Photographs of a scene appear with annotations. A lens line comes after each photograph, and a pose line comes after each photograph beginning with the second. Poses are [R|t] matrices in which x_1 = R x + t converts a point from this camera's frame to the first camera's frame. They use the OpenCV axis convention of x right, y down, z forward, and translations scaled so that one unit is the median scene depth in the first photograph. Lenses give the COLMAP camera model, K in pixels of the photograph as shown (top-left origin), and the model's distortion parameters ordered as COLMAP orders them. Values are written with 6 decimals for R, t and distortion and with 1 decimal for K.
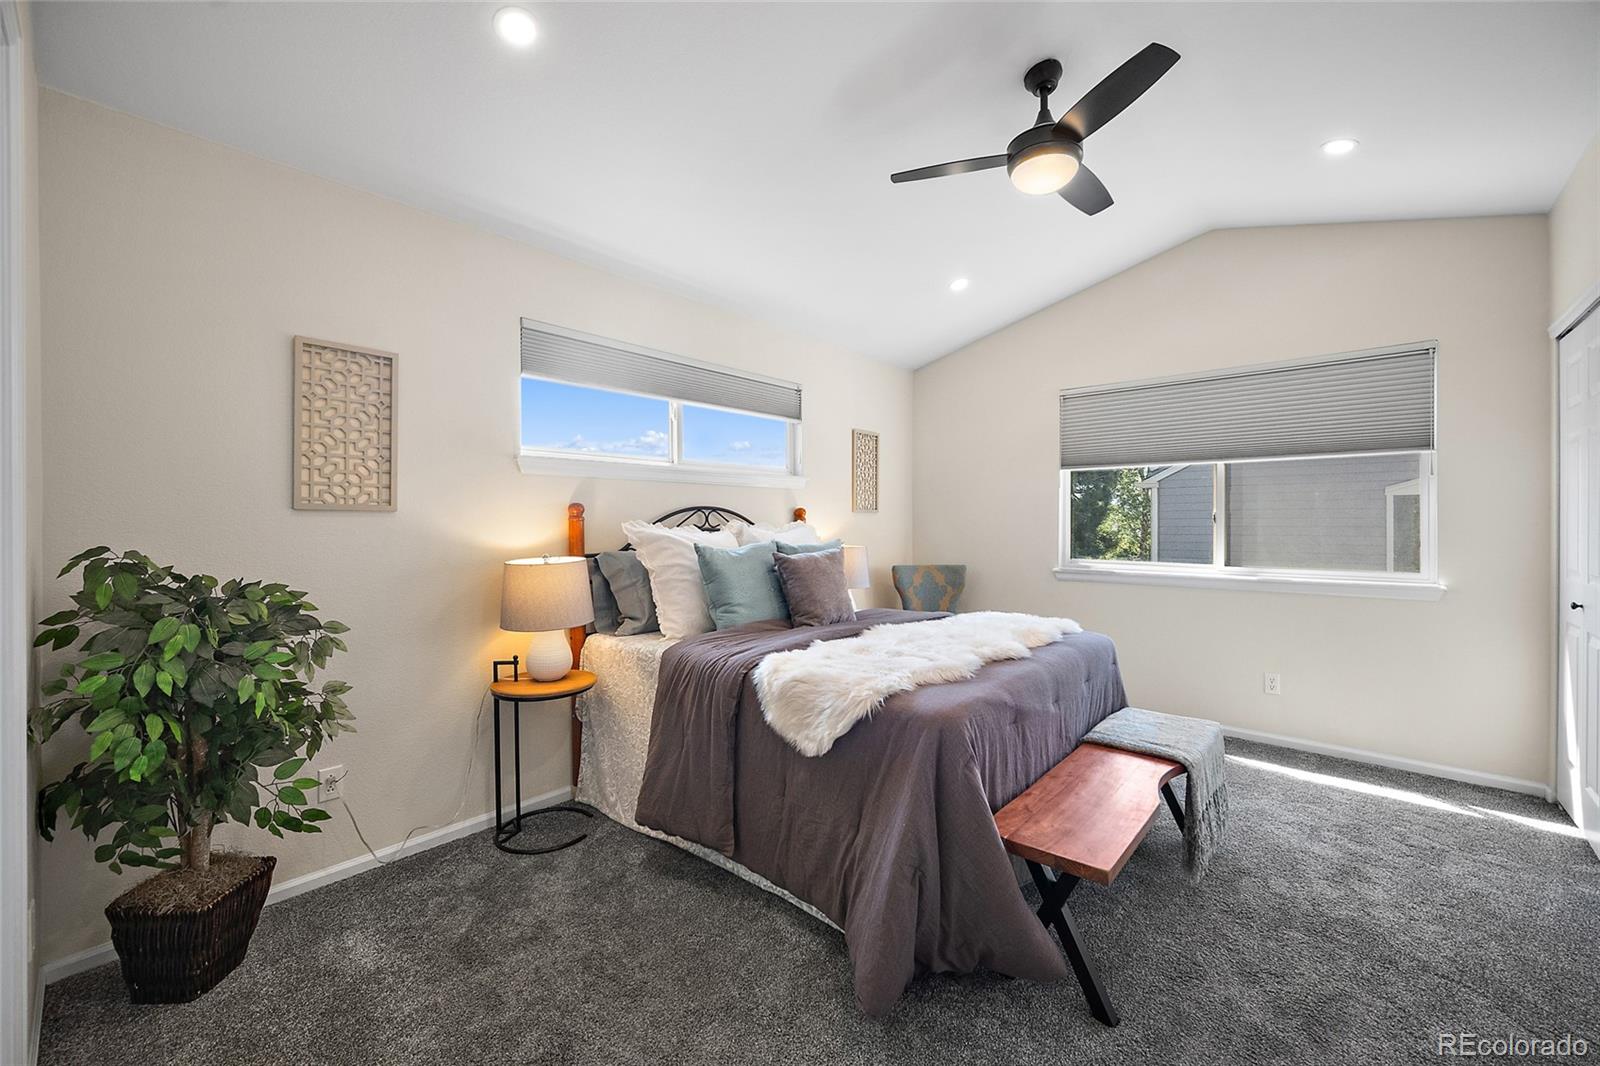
lens RADIAL K [[624.1, 0, 793.8], [0, 624.1, 530.7], [0, 0, 1]] dist [-0.004209, -0.000596]
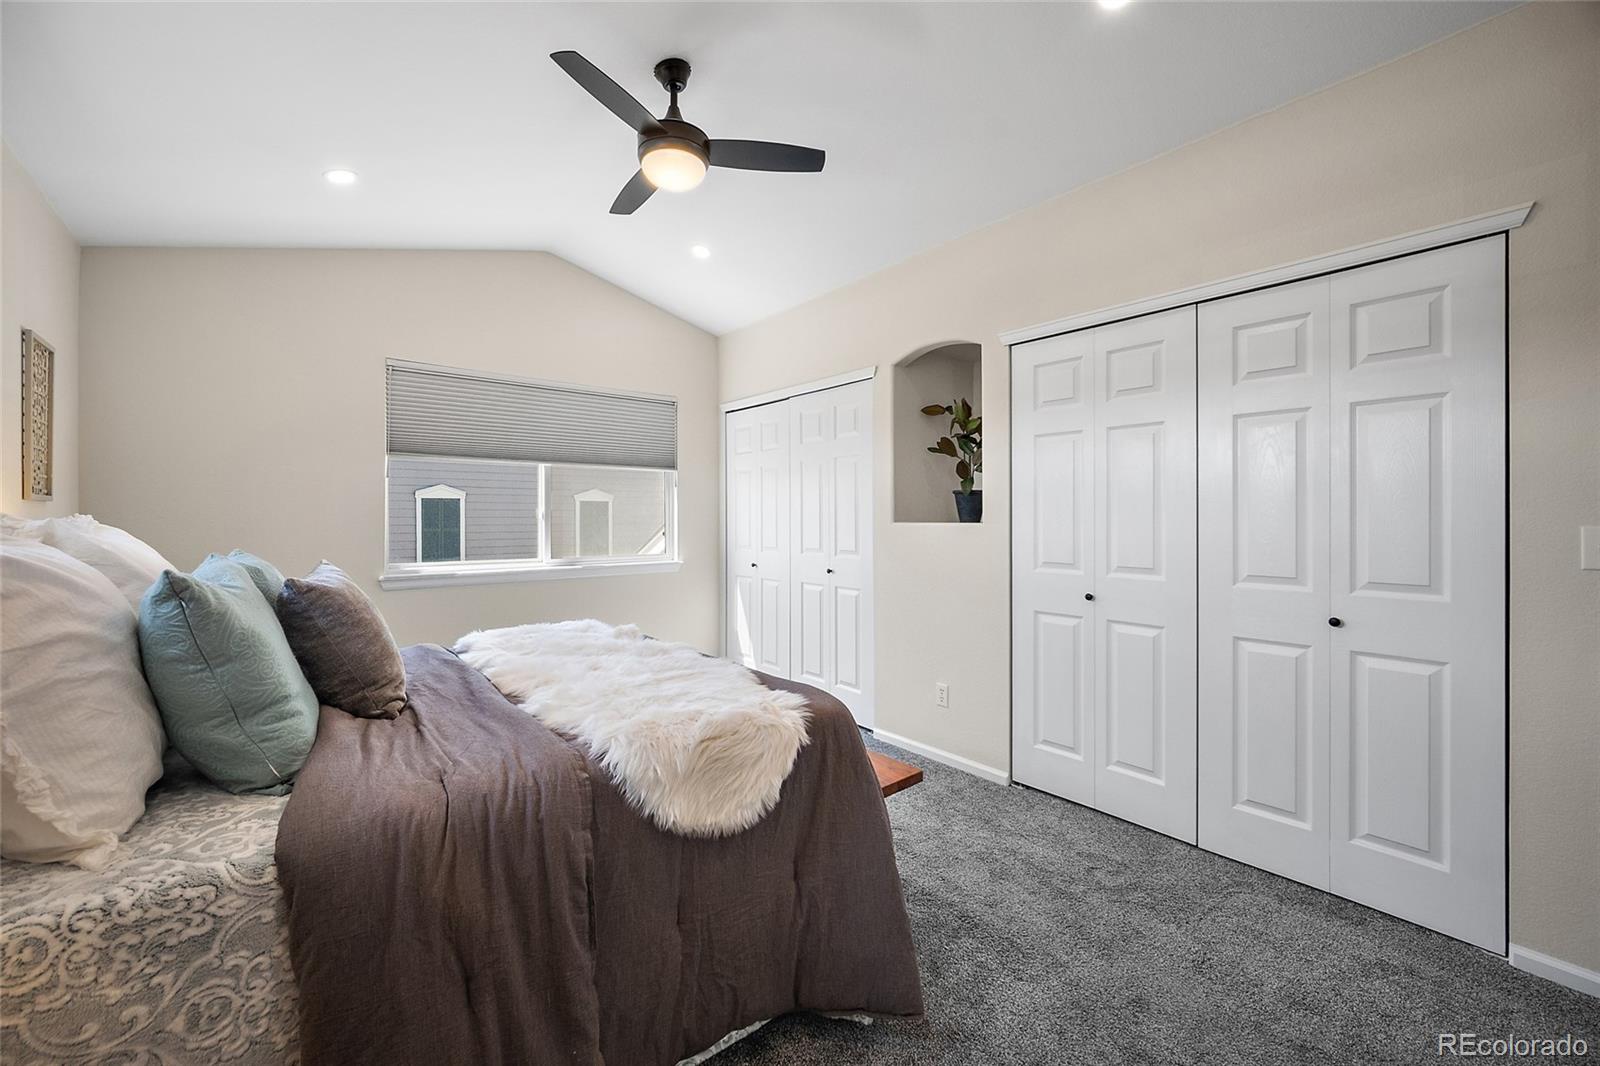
lens RADIAL K [[624.1, 0, 798.4], [0, 624.1, 525.4], [0, 0, 1]] dist [-0.004209, -0.000596]
pose [[0.159459, -0.009405, 0.987160, -0.411165], [0.016571, 0.999839, 0.006849, -0.003357], [-0.987066, 0.015266, 0.159589, 0.476047]]
